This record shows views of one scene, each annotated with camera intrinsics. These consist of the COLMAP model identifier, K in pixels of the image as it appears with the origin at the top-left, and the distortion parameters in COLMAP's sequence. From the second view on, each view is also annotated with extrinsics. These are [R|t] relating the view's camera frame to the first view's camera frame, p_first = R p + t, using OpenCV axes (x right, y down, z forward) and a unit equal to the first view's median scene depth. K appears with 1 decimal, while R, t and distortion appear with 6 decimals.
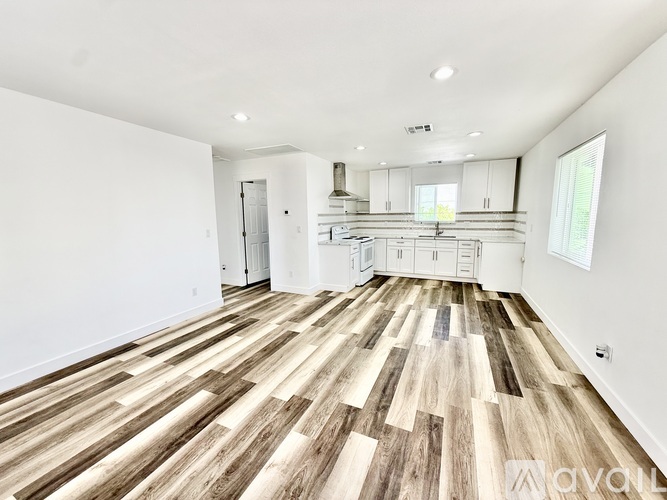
lens RADIAL K [[266.8, 0, 335.7], [0, 266.8, 251.1], [0, 0, 1]] dist [0.002850, 0.000591]
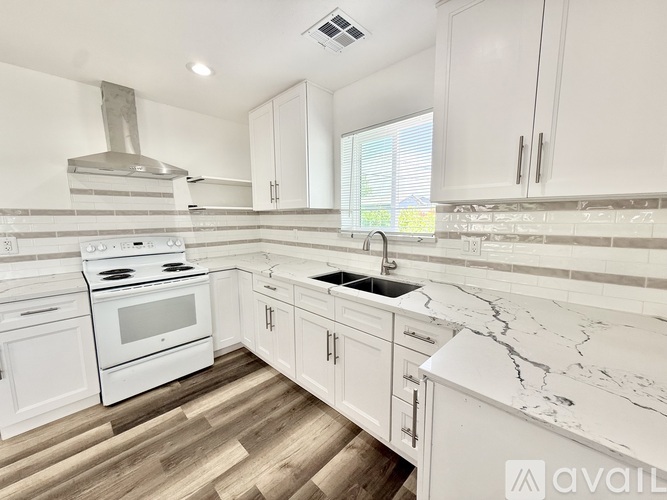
lens RADIAL K [[266.8, 0, 331.3], [0, 266.8, 249.2], [0, 0, 1]] dist [0.002850, 0.000591]
pose [[0.936829, 0.044799, -0.346906, 0.453632], [-0.046548, 0.998911, 0.003294, -0.091762], [0.346676, 0.013062, 0.937894, 0.681974]]
